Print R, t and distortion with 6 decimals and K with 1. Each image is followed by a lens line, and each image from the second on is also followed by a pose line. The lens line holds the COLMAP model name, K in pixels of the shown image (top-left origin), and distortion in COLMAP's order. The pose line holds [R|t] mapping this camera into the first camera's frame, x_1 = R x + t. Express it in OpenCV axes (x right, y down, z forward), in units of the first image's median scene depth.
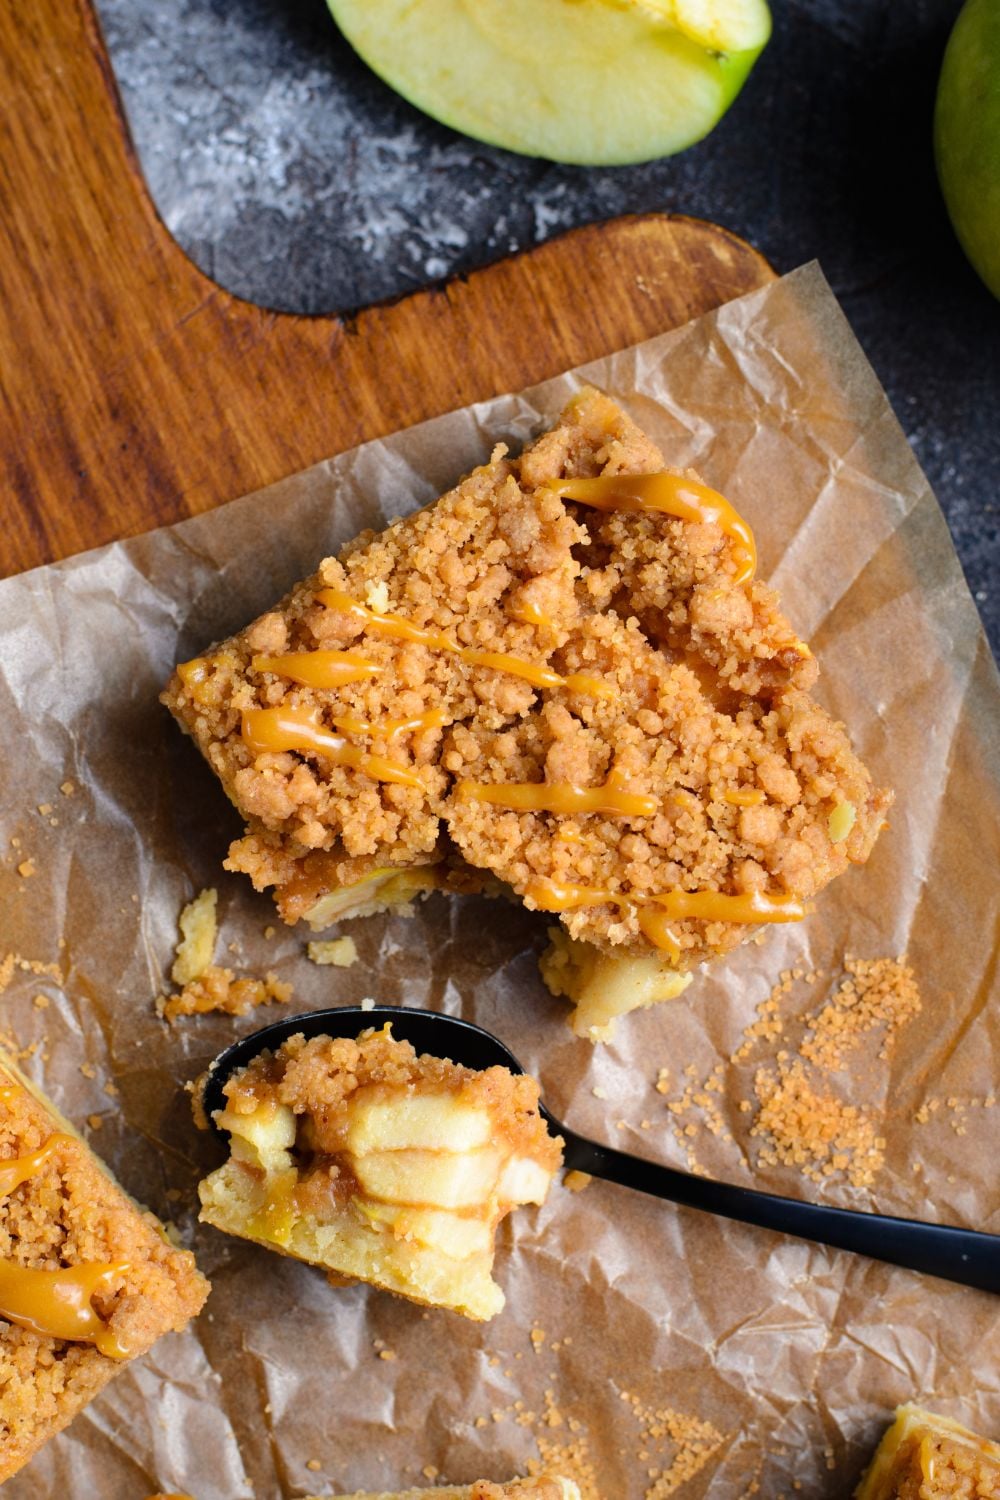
lens RADIAL K [[3719.8, 0, 495.8], [0, 3719.8, 742.5], [0, 0, 1]] dist [-0.123659, 0.000000]
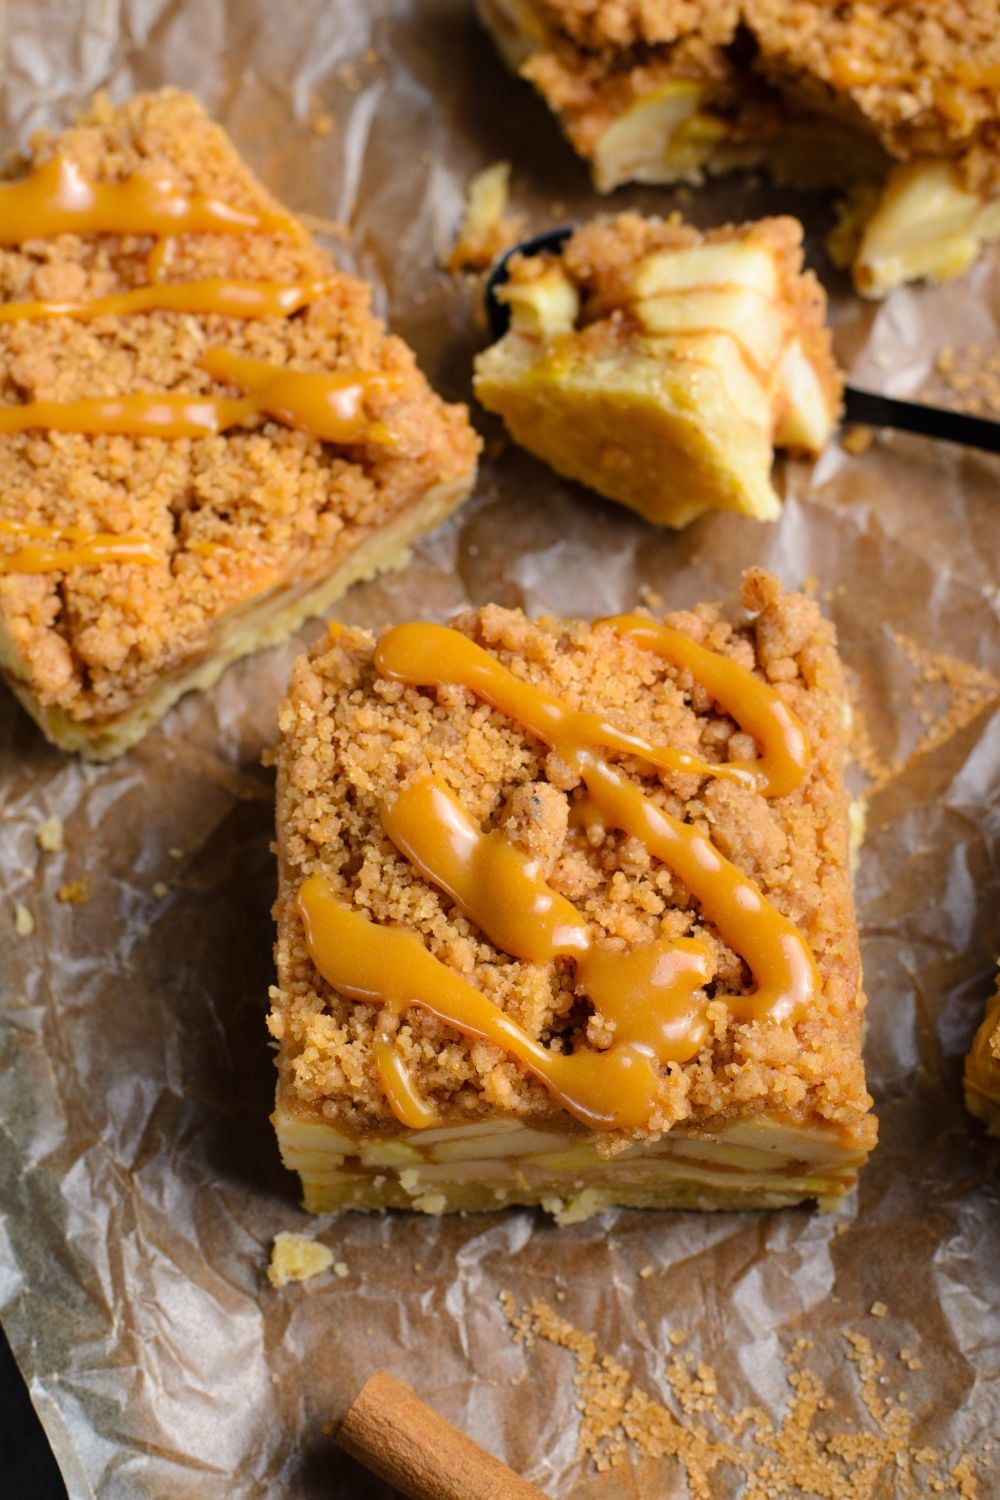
lens RADIAL K [[3719.8, 0, 500.7], [0, 3719.8, 748.8], [0, 0, 1]] dist [-0.123659, 0.000000]
pose [[0.997261, 0.048458, -0.055879, -0.012882], [-0.063942, 0.944569, -0.322028, 0.518988], [0.037177, 0.324719, 0.945080, 0.097353]]
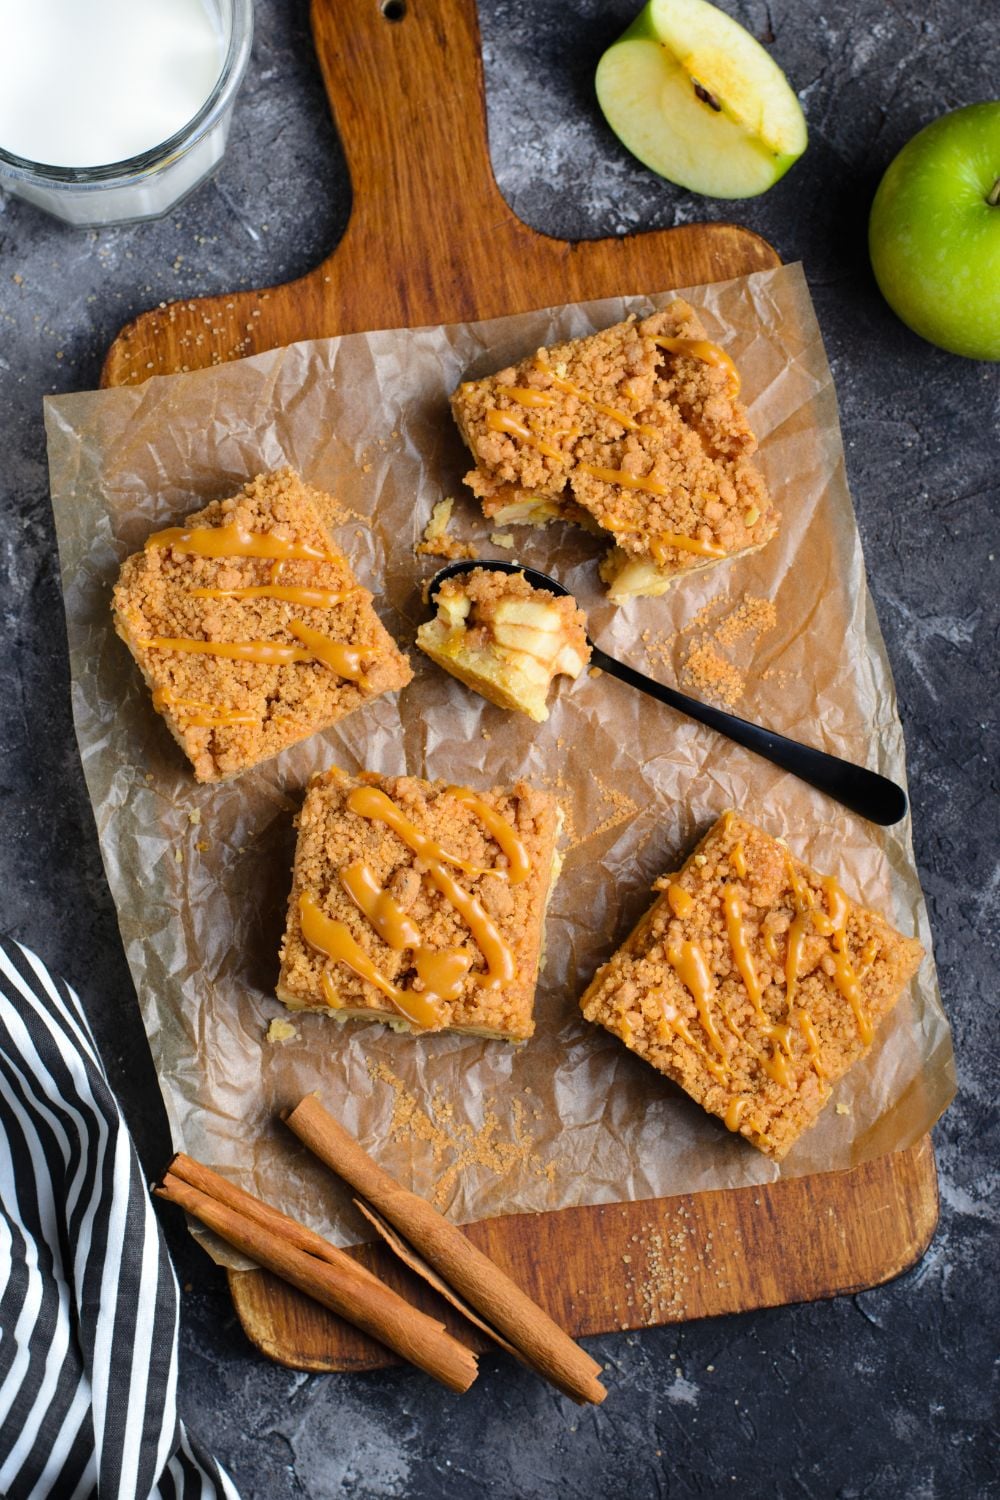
lens RADIAL K [[3719.8, 0, 504.5], [0, 3719.8, 759.0], [0, 0, 1]] dist [-0.123659, 0.000000]
pose [[0.977225, 0.210535, -0.026575, 0.038032], [-0.210766, 0.977517, -0.006155, 0.189167], [0.024682, 0.011616, 0.999628, -1.069884]]
